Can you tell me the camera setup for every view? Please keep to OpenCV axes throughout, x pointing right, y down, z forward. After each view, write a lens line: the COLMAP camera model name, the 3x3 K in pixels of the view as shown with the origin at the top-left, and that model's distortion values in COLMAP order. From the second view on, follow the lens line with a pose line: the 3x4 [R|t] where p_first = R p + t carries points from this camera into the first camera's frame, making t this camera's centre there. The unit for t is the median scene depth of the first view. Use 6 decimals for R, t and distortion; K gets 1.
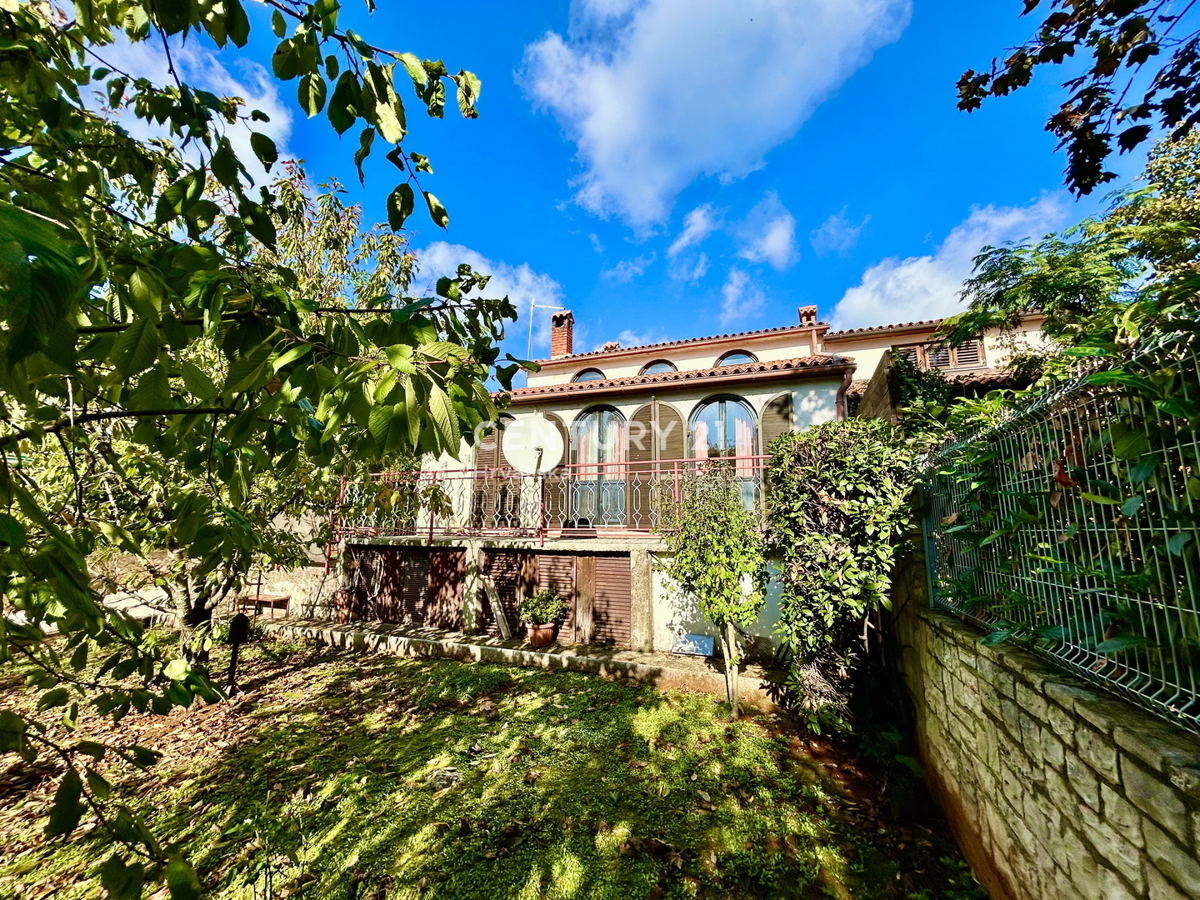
lens RADIAL K [[484.1, 0, 598.9], [0, 484.1, 446.5], [0, 0, 1]] dist [-0.000734, 0.001054]
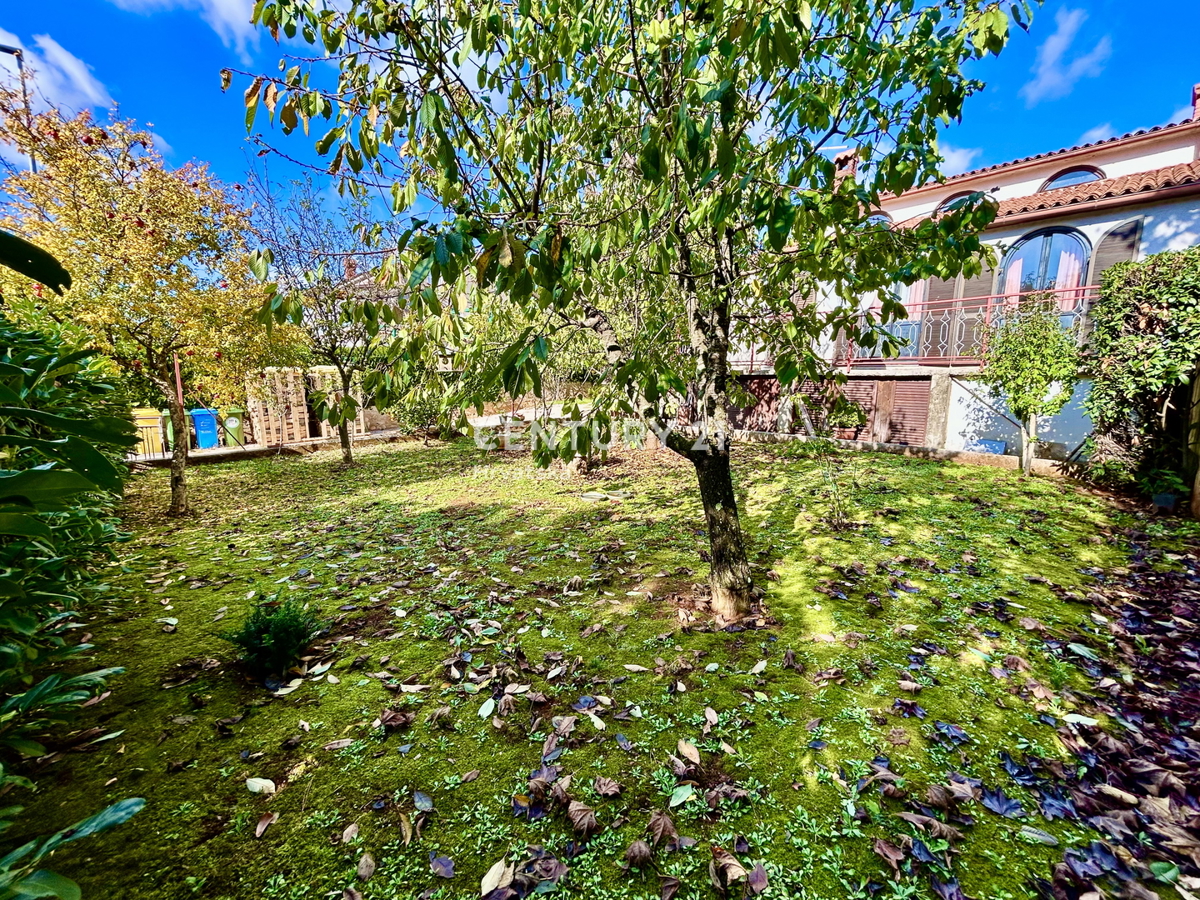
lens RADIAL K [[482.4, 0, 598.3], [0, 482.4, 446.3], [0, 0, 1]] dist [0.000194, -0.000343]
pose [[0.902808, 0.069347, -0.424415, -0.210126], [0.051929, 0.962112, 0.267666, 0.018972], [0.426896, -0.263690, 0.865001, -0.601161]]
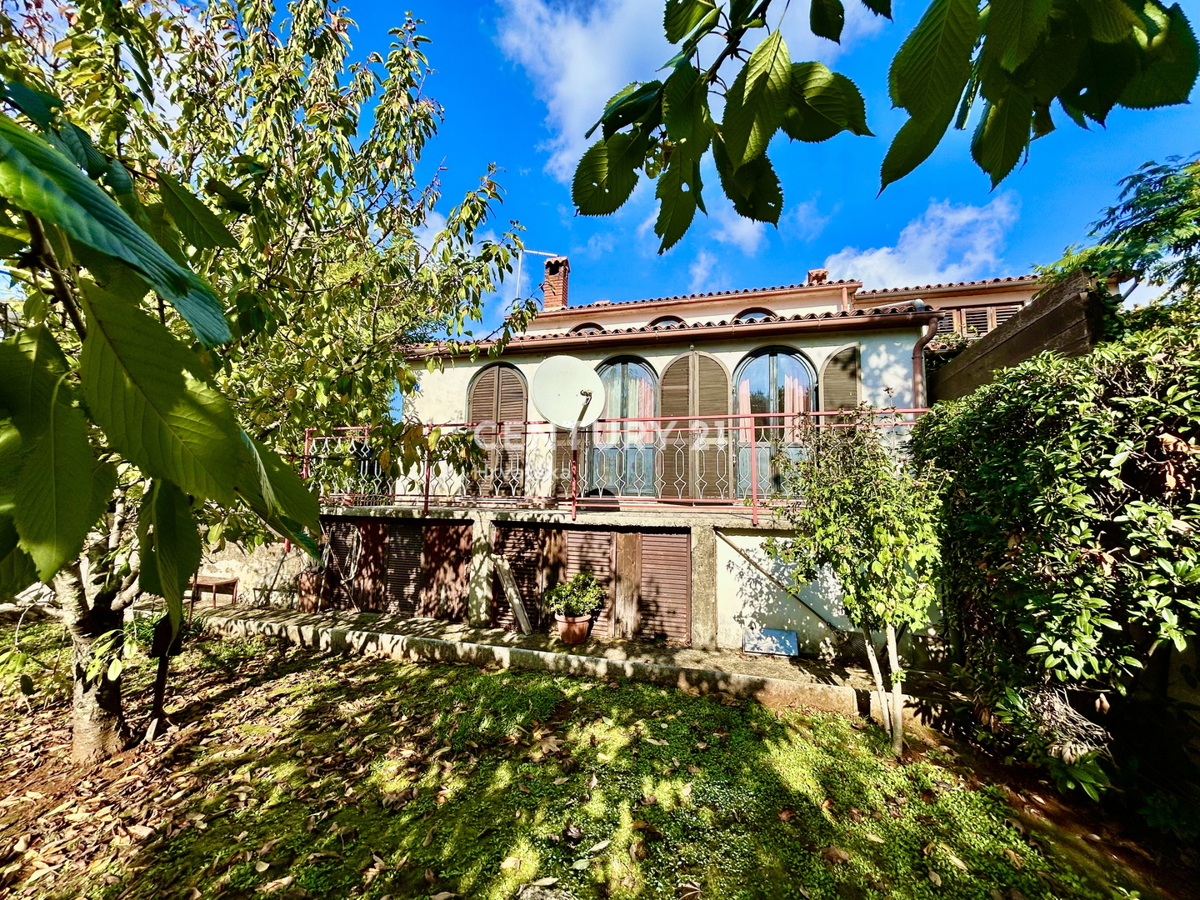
lens RADIAL K [[484.1, 0, 598.9], [0, 484.1, 446.5], [0, 0, 1]] dist [-0.000734, 0.001054]
pose [[0.995701, 0.024783, 0.089251, -0.198838], [-0.029202, 0.998393, 0.048559, 0.059088], [-0.087904, -0.050957, 0.994825, 0.269301]]
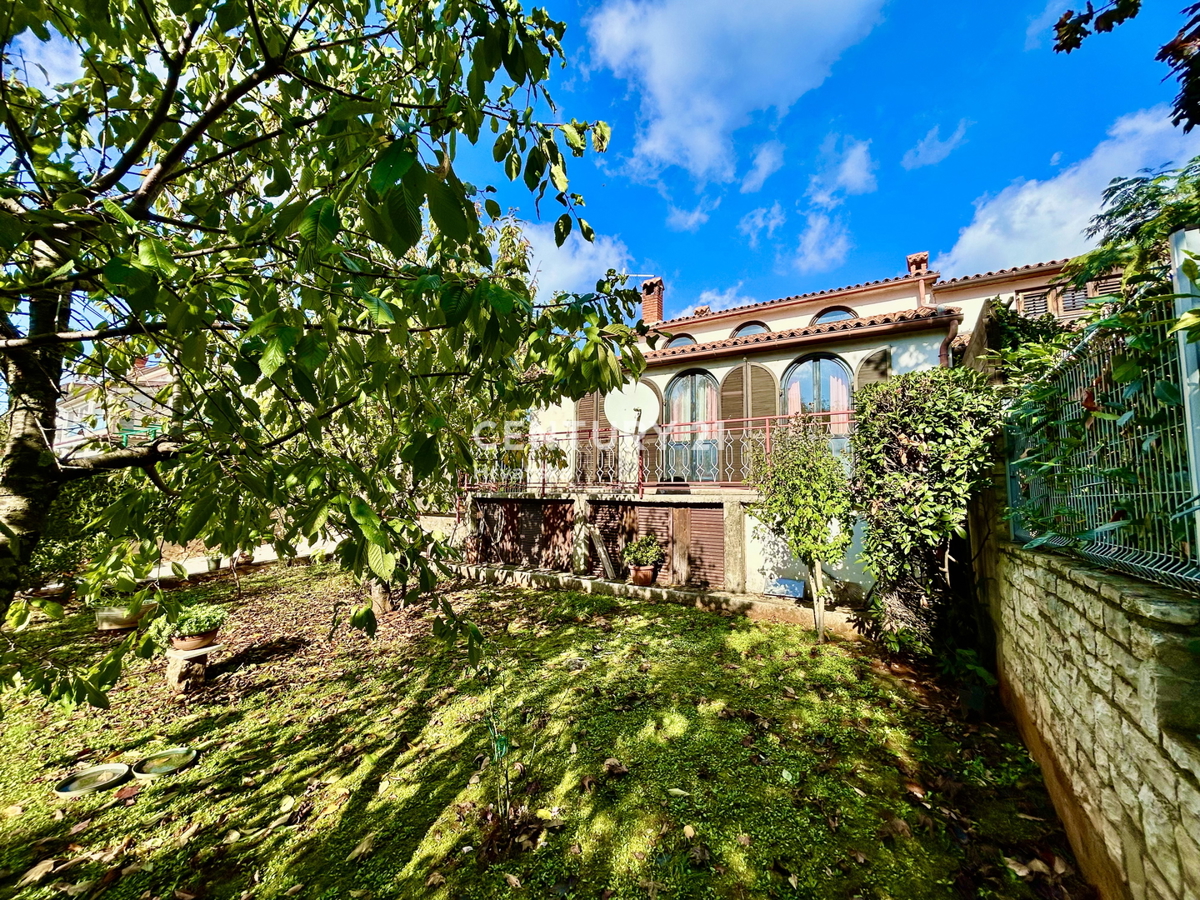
lens RADIAL K [[484.1, 0, 598.9], [0, 484.1, 446.5], [0, 0, 1]] dist [-0.000734, 0.001054]
pose [[0.983058, -0.011972, -0.182903, -0.010875], [0.023781, 0.997761, 0.062505, 0.020346], [0.181745, -0.065796, 0.981142, -0.129345]]
